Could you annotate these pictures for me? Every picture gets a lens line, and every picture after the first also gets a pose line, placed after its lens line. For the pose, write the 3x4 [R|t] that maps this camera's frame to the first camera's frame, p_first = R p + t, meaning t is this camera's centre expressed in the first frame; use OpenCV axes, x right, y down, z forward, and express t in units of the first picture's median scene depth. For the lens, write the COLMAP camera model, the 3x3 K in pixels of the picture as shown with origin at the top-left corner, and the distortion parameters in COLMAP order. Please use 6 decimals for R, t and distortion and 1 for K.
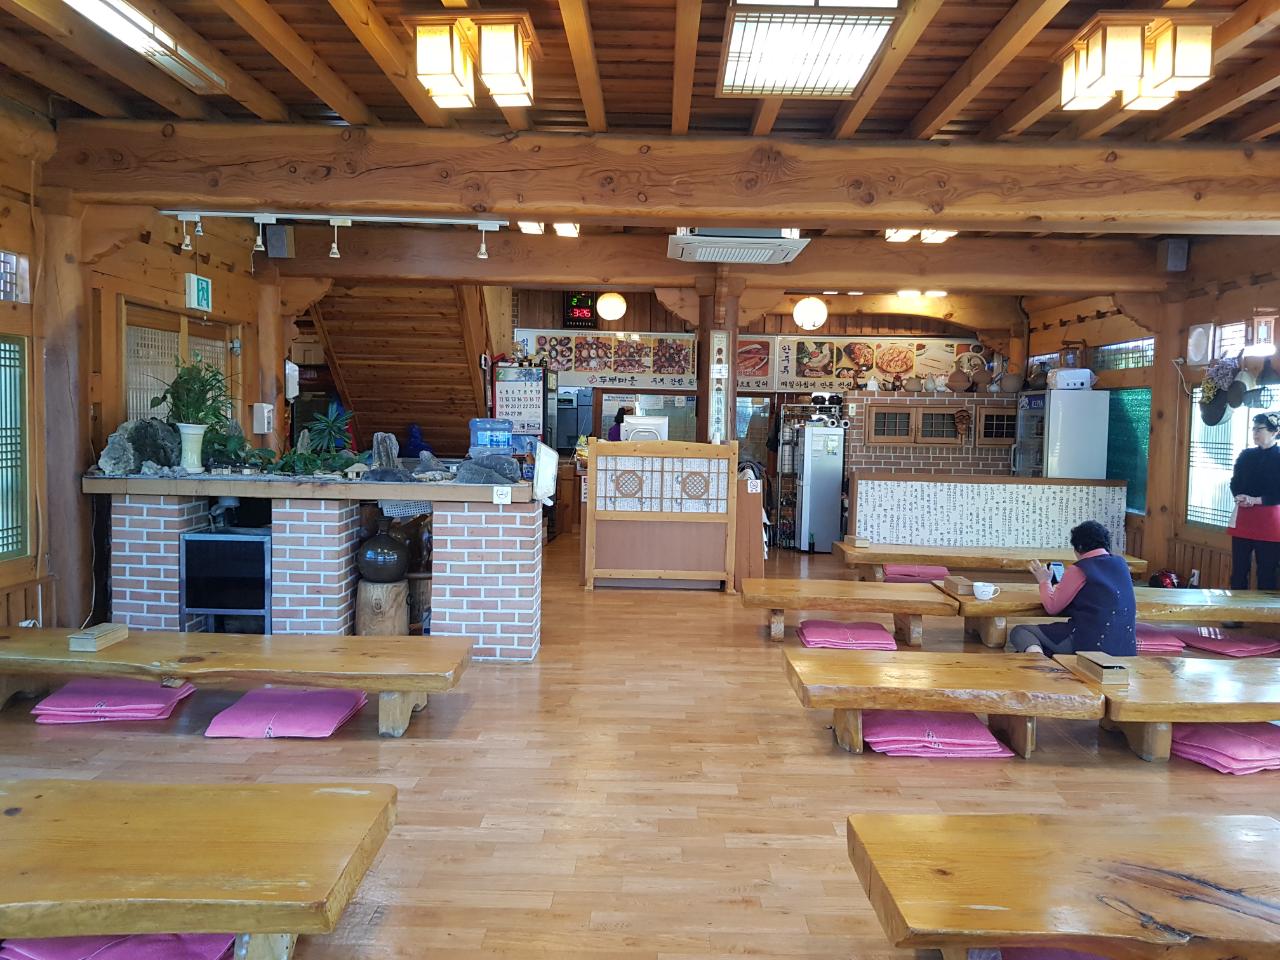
lens RADIAL K [[997.0, 0, 640.0], [0, 997.0, 480.0], [0, 0, 1]] dist [0.001005, -0.000919]
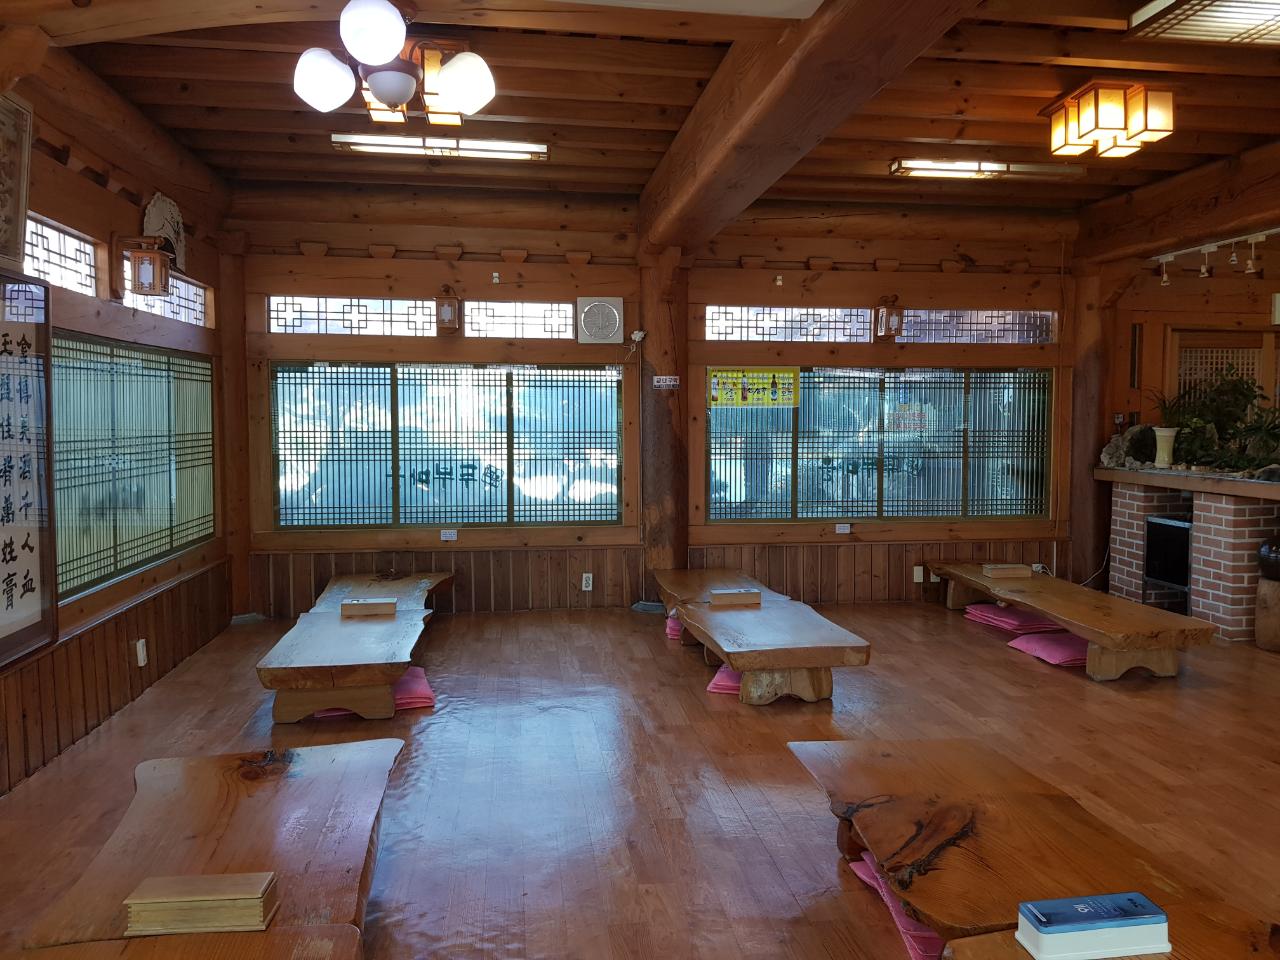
lens RADIAL K [[954.4, 0, 640.0], [0, 954.4, 480.0], [0, 0, 1]] dist [0.002944, 0.000304]
pose [[0.149057, 0.047455, -0.987689, 0.637677], [-0.061330, 0.997368, 0.038664, 0.001837], [0.986925, 0.054811, 0.151575, 0.203567]]
